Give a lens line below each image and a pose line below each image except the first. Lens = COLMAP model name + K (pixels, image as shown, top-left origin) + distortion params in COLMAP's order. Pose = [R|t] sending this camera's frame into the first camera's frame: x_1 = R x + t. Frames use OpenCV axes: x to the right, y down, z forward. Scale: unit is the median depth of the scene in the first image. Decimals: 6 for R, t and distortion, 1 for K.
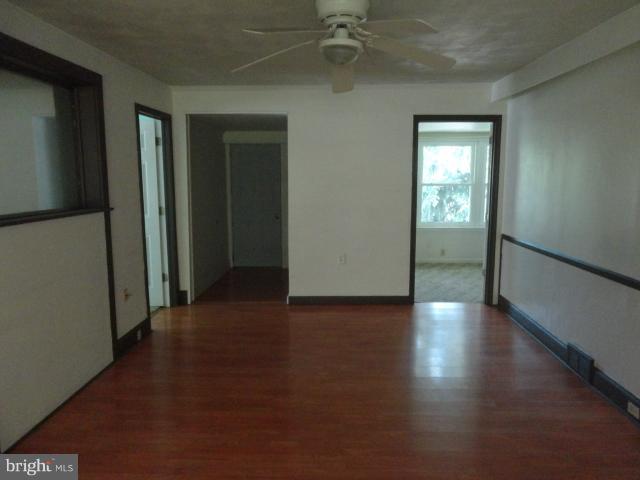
lens RADIAL K [[474.9, 0, 320.0], [0, 474.9, 240.0], [0, 0, 1]] dist [-0.015745, 0.004832]
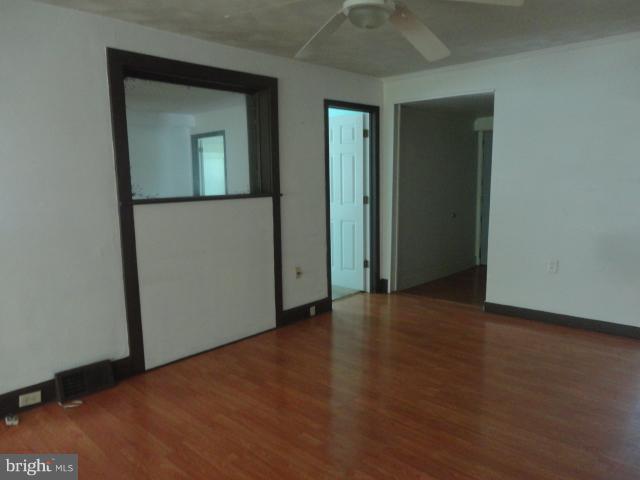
lens RADIAL K [[474.9, 0, 320.0], [0, 474.9, 240.0], [0, 0, 1]] dist [-0.015745, 0.004832]
pose [[0.746810, 0.079840, -0.660227, 0.288807], [-0.073485, 0.996595, 0.037394, -0.005169], [0.660965, 0.020590, 0.750134, 0.150053]]
